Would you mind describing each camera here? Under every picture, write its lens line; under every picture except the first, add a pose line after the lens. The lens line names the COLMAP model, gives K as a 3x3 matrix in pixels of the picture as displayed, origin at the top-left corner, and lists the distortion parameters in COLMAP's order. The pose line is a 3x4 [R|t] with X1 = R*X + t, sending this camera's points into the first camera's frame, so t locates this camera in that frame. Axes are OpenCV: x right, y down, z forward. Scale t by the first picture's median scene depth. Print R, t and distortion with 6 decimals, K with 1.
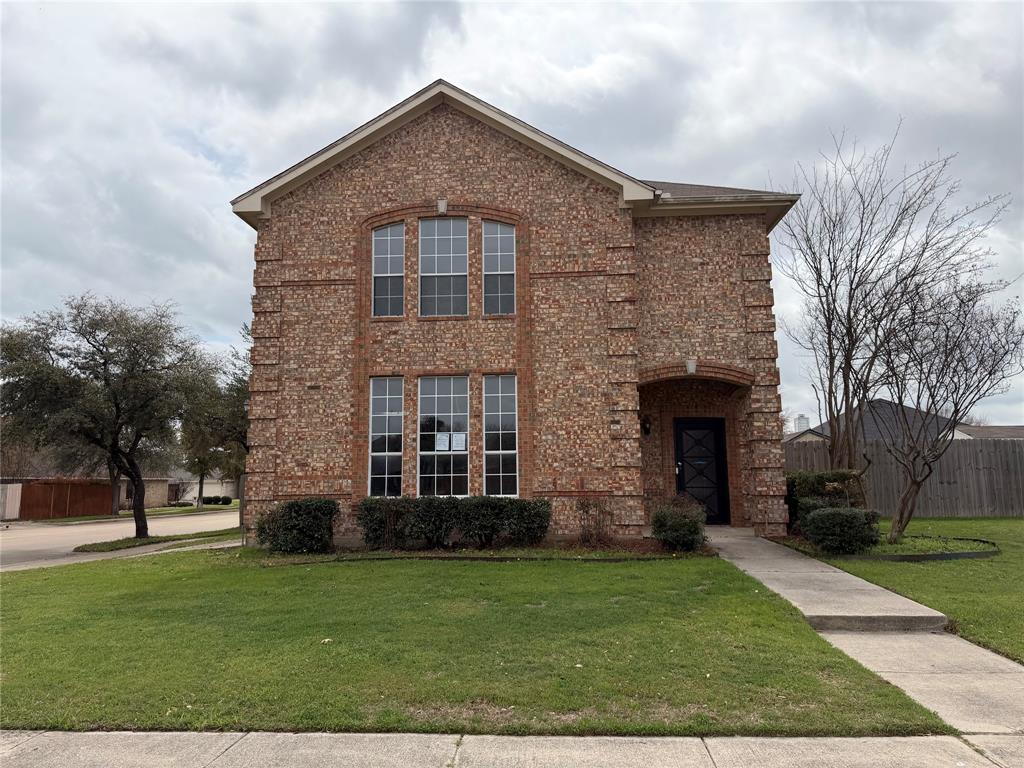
lens RADIAL K [[721.1, 0, 512.1], [0, 721.1, 391.2], [0, 0, 1]] dist [0.083918, -0.096022]
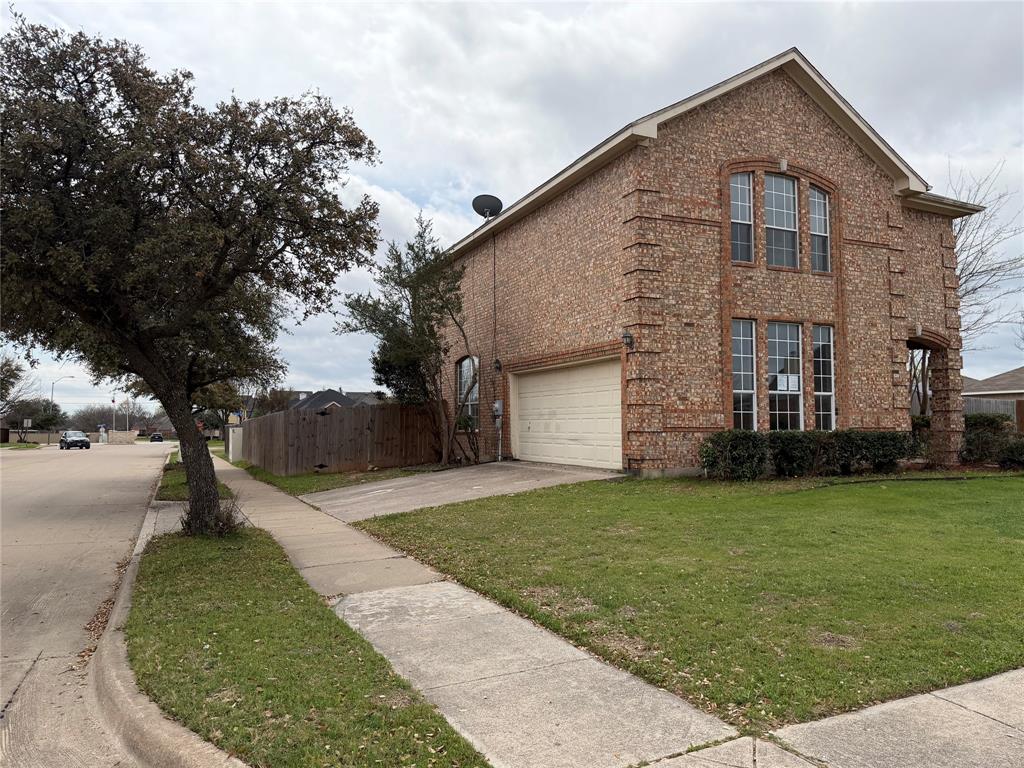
lens RADIAL K [[721.1, 0, 505.0], [0, 721.1, 390.6], [0, 0, 1]] dist [0.083918, -0.096022]
pose [[0.877447, 0.033836, 0.478479, -0.986893], [-0.066104, 0.996521, 0.050754, 0.053285], [-0.475097, -0.076164, 0.876631, 0.217520]]
